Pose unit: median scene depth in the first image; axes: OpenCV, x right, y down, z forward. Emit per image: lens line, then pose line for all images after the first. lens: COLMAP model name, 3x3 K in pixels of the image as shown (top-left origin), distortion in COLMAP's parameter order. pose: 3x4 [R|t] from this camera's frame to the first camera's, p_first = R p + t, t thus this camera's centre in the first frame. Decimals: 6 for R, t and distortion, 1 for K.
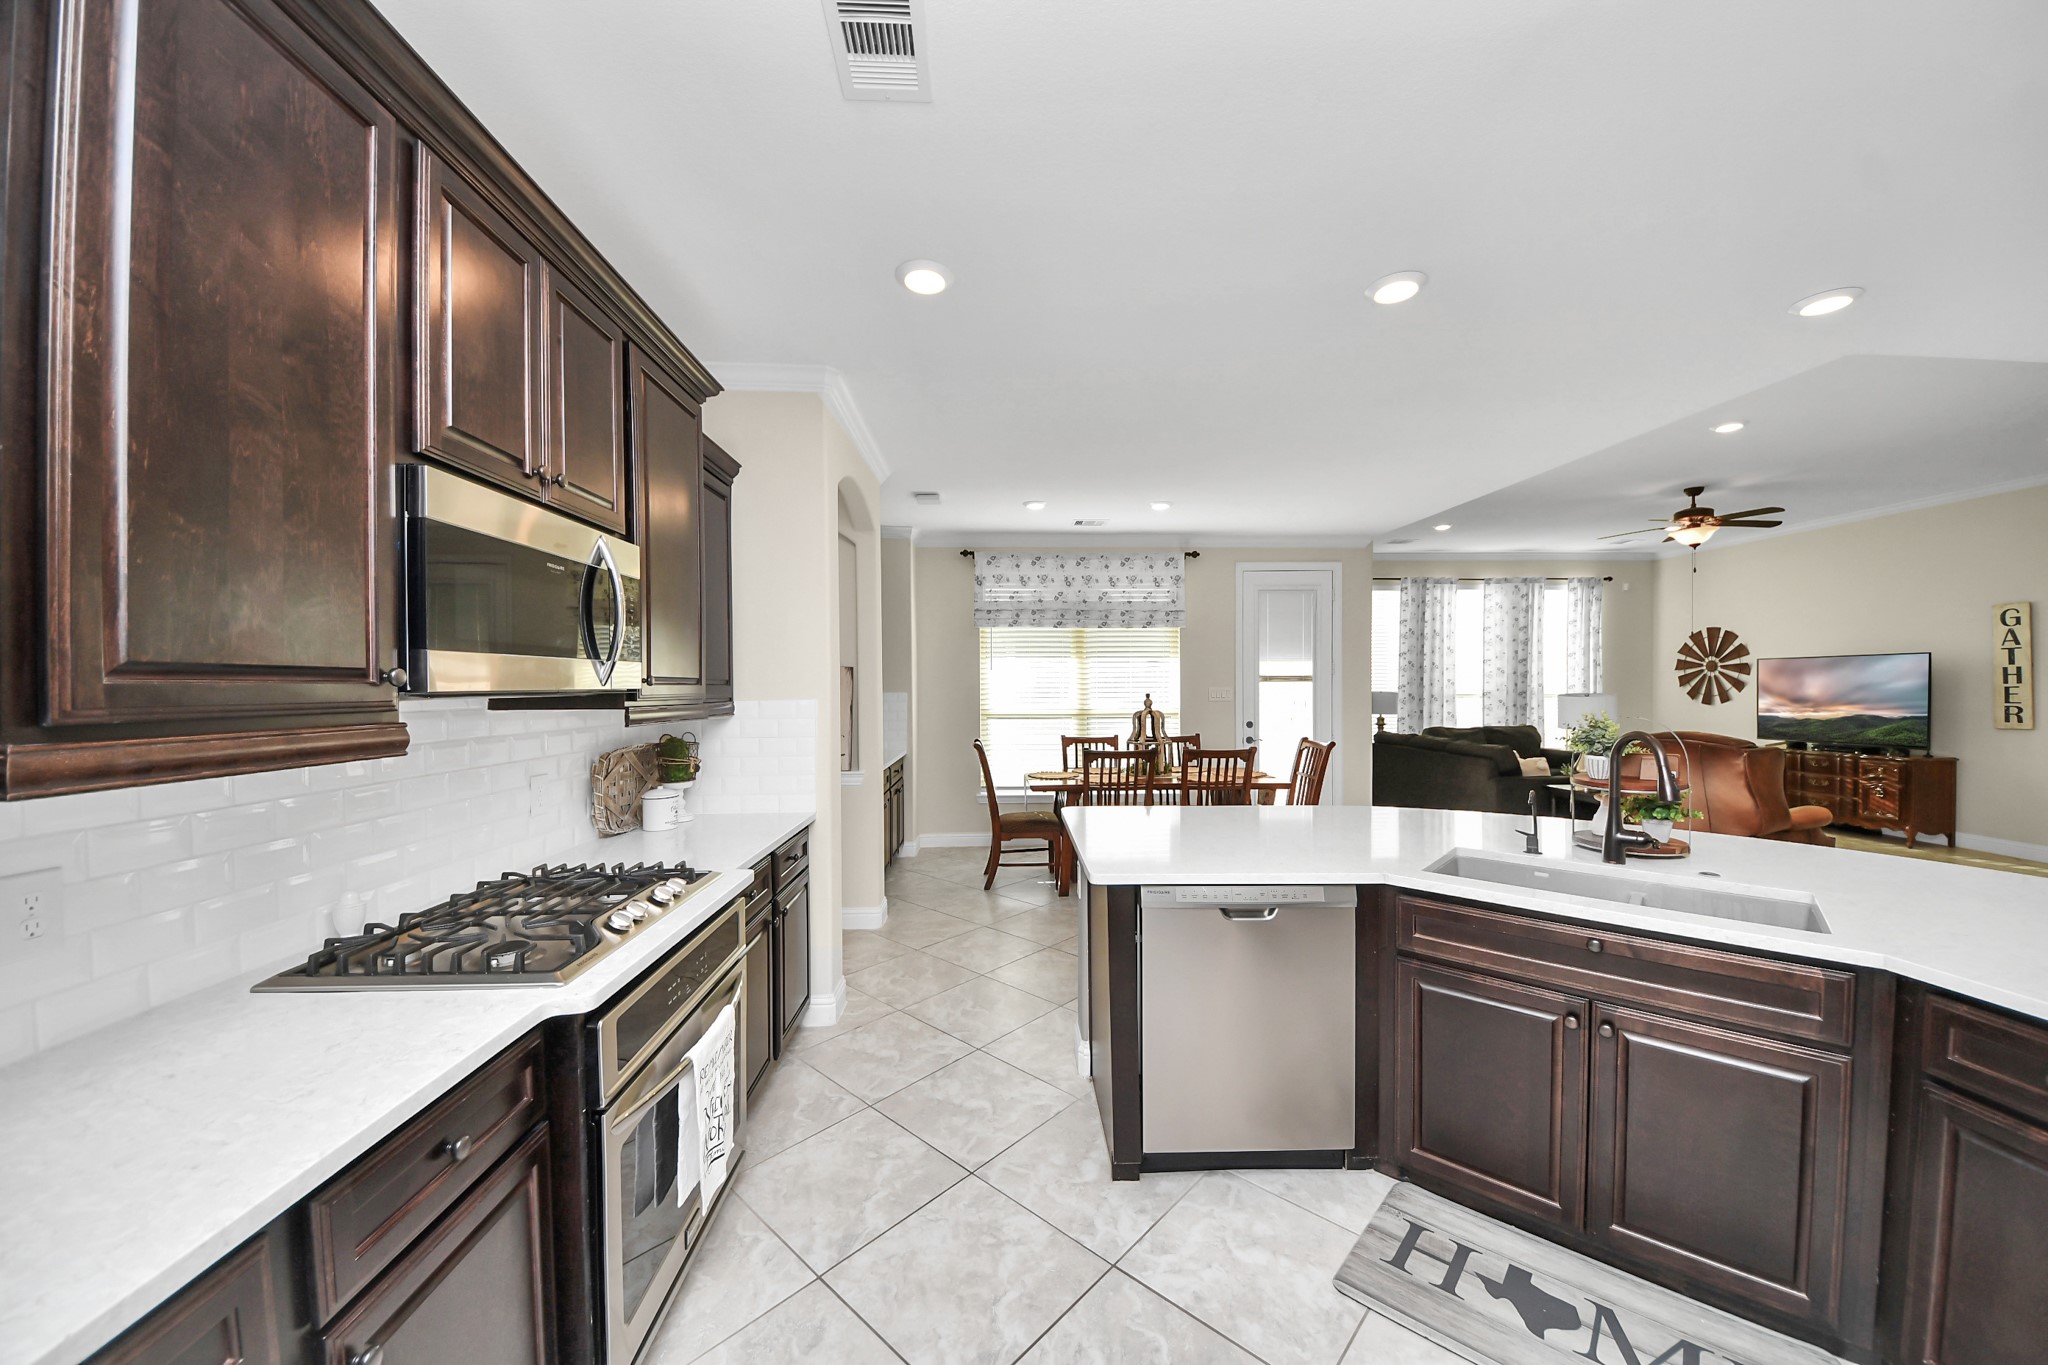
lens RADIAL K [[739.7, 0, 1021.3], [0, 739.7, 688.9], [0, 0, 1]] dist [0.022028, -0.014029]
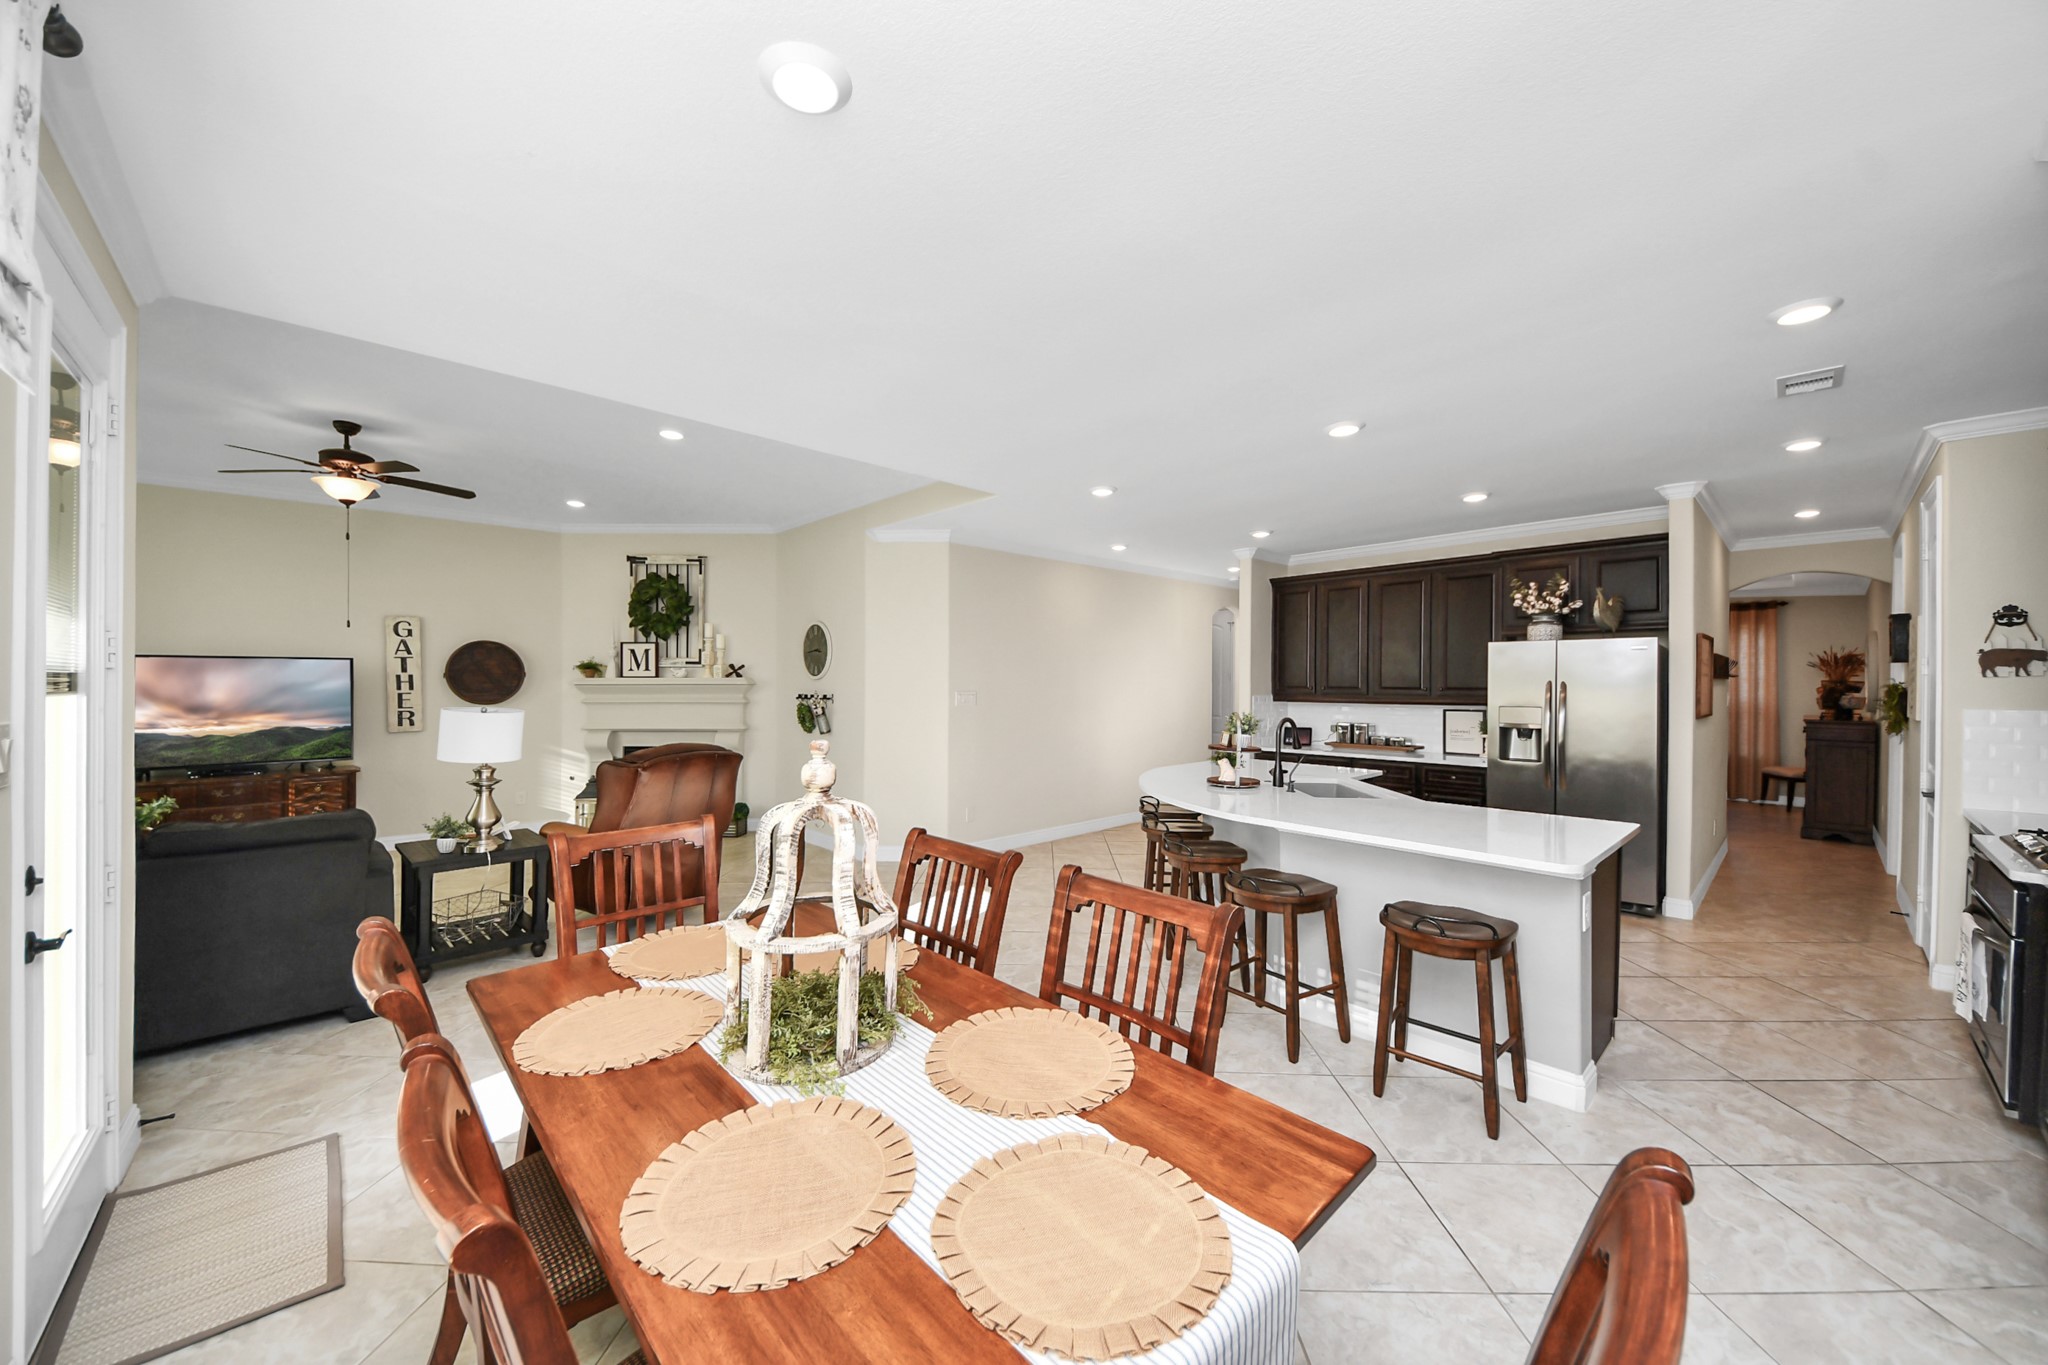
lens RADIAL K [[739.7, 0, 1021.3], [0, 739.7, 688.9], [0, 0, 1]] dist [0.022028, -0.014029]
pose [[-0.653705, -0.003524, 0.756741, -0.069055], [0.005264, 0.999944, 0.009204, -0.011911], [-0.756731, 0.010000, -0.653650, 0.857018]]
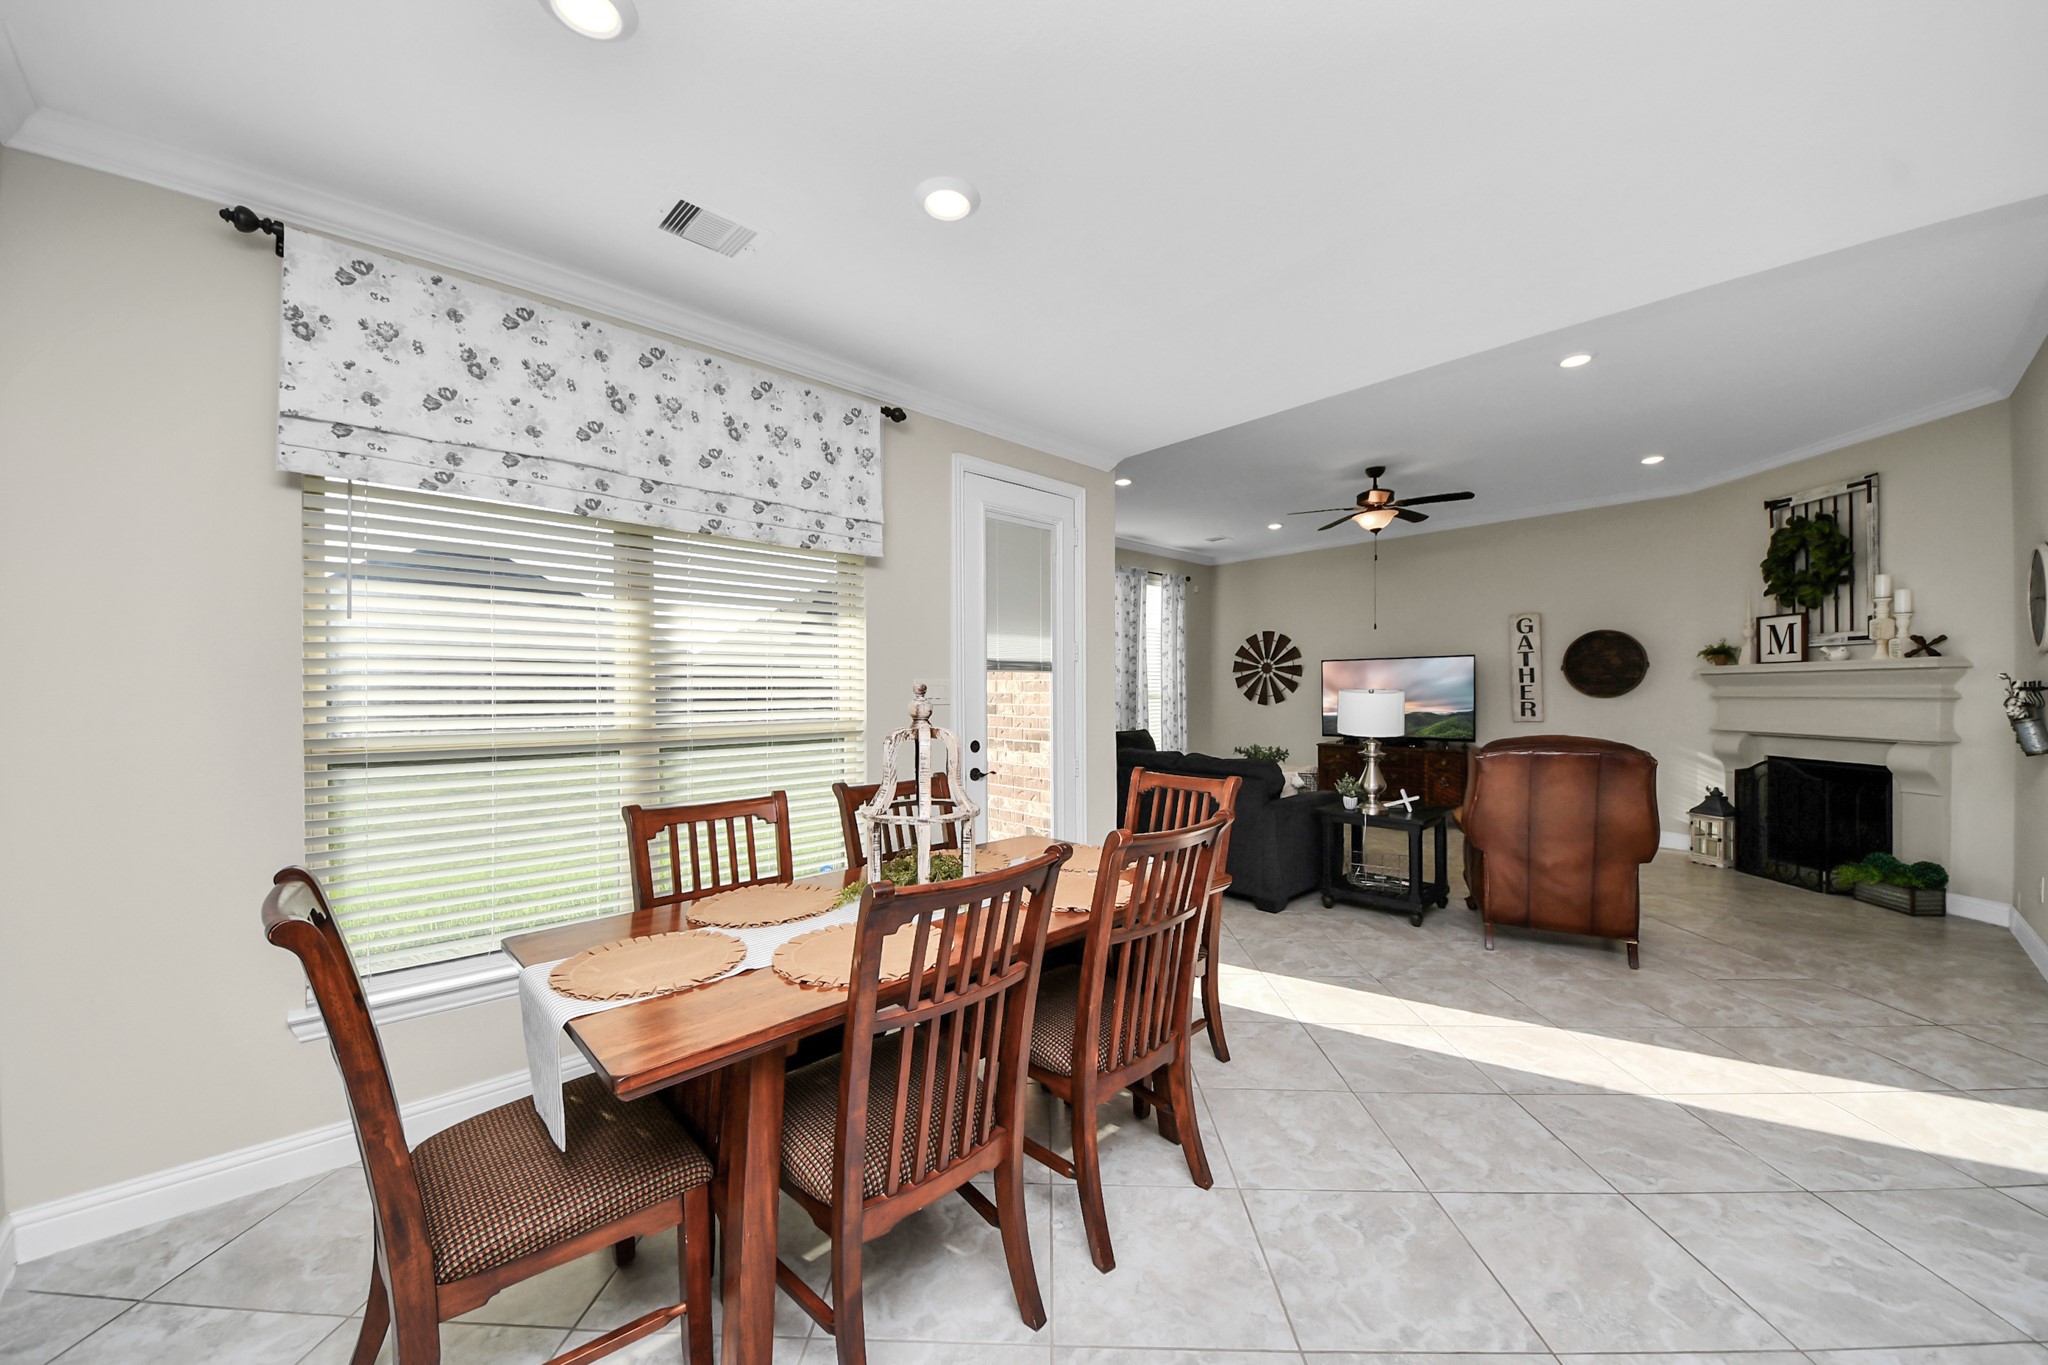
lens RADIAL K [[737.4, 0, 1017.8], [0, 737.4, 681.3], [0, 0, 1]] dist [0.031883, -0.024160]
pose [[0.761218, 0.010064, 0.648418, -0.025494], [0.004133, 0.999784, -0.020370, 0.009426], [-0.648482, 0.018186, 0.761012, 0.519653]]
